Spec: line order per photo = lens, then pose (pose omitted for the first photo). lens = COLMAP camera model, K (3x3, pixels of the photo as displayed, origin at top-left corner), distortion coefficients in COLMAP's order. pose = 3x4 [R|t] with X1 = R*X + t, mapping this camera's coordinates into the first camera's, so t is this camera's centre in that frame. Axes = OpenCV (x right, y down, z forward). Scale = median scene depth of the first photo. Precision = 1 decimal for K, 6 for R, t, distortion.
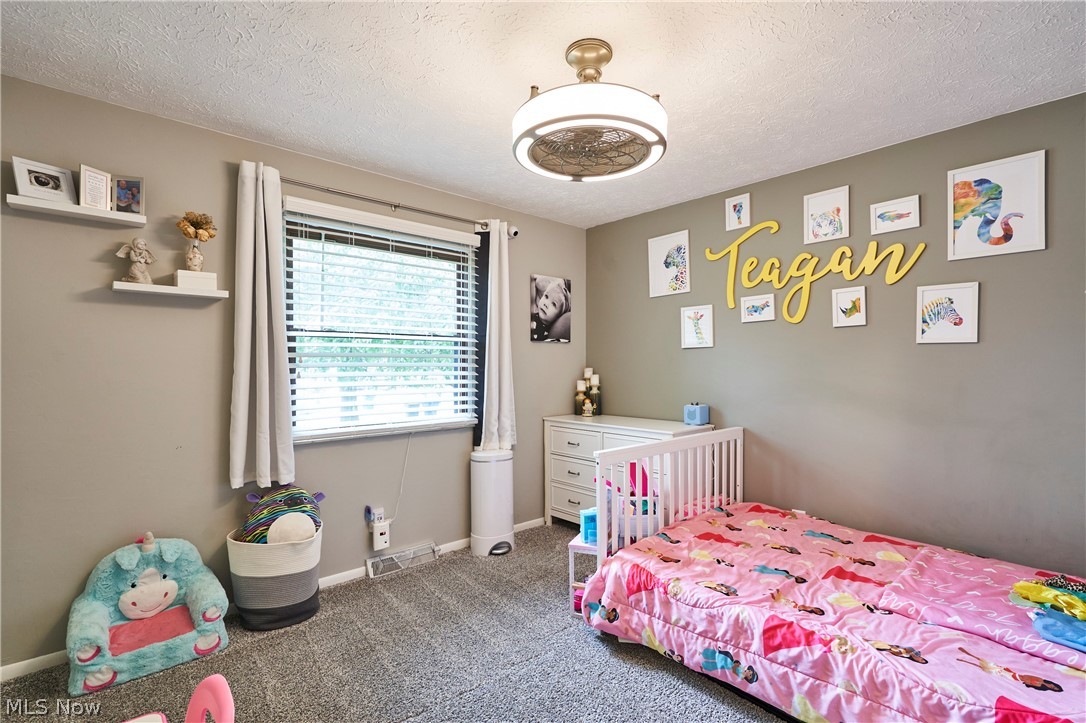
lens RADIAL K [[502.1, 0, 545.2], [0, 502.1, 365.7], [0, 0, 1]] dist [0.000017, 0.000931]
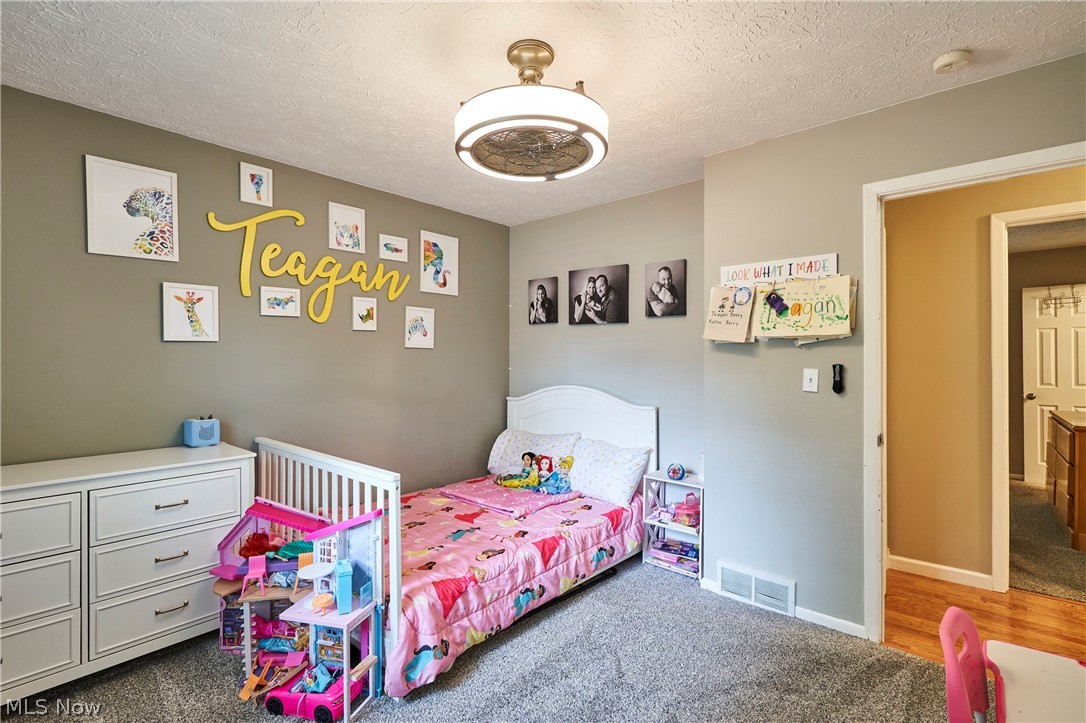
lens RADIAL K [[502.1, 0, 542.4], [0, 502.1, 358.3], [0, 0, 1]] dist [0.000017, 0.000931]
pose [[-0.105322, 0.006797, 0.994415, -0.626744], [0.005983, 0.999963, -0.006201, -0.004722], [-0.994420, 0.005297, -0.105359, 0.749050]]
